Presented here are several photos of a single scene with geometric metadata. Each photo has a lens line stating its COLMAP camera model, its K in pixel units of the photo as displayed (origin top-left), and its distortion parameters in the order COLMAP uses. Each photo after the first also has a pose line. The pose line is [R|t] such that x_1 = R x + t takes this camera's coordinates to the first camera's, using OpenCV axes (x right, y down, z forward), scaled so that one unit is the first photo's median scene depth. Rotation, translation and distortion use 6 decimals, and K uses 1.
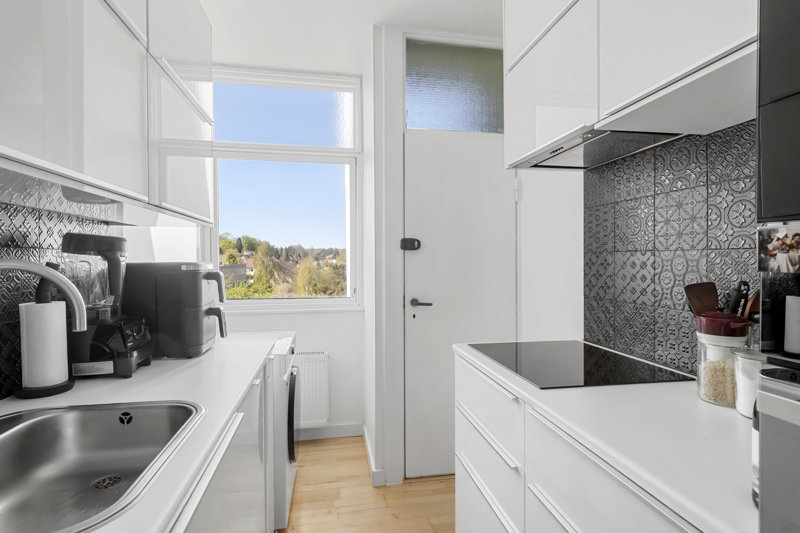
lens RADIAL K [[394.6, 0, 400.0], [0, 394.6, 266.5], [0, 0, 1]] dist [0.000105, 0.000126]
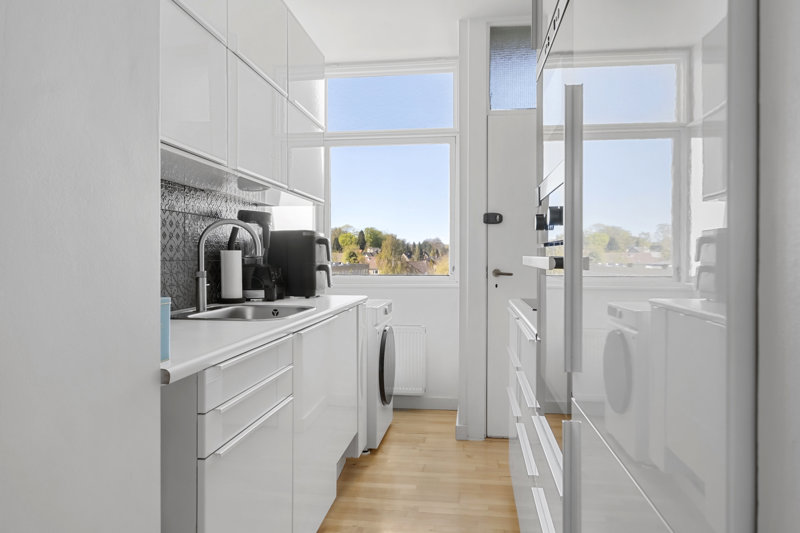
lens RADIAL K [[567.9, 0, 400.0], [0, 567.9, 266.5], [0, 0, 1]] dist [-0.046791, 0.000266]
pose [[0.948603, 0.002548, -0.316459, 0.308839], [-0.005114, 0.999960, -0.007279, 0.097536], [0.316428, 0.008523, 0.948578, -0.600451]]
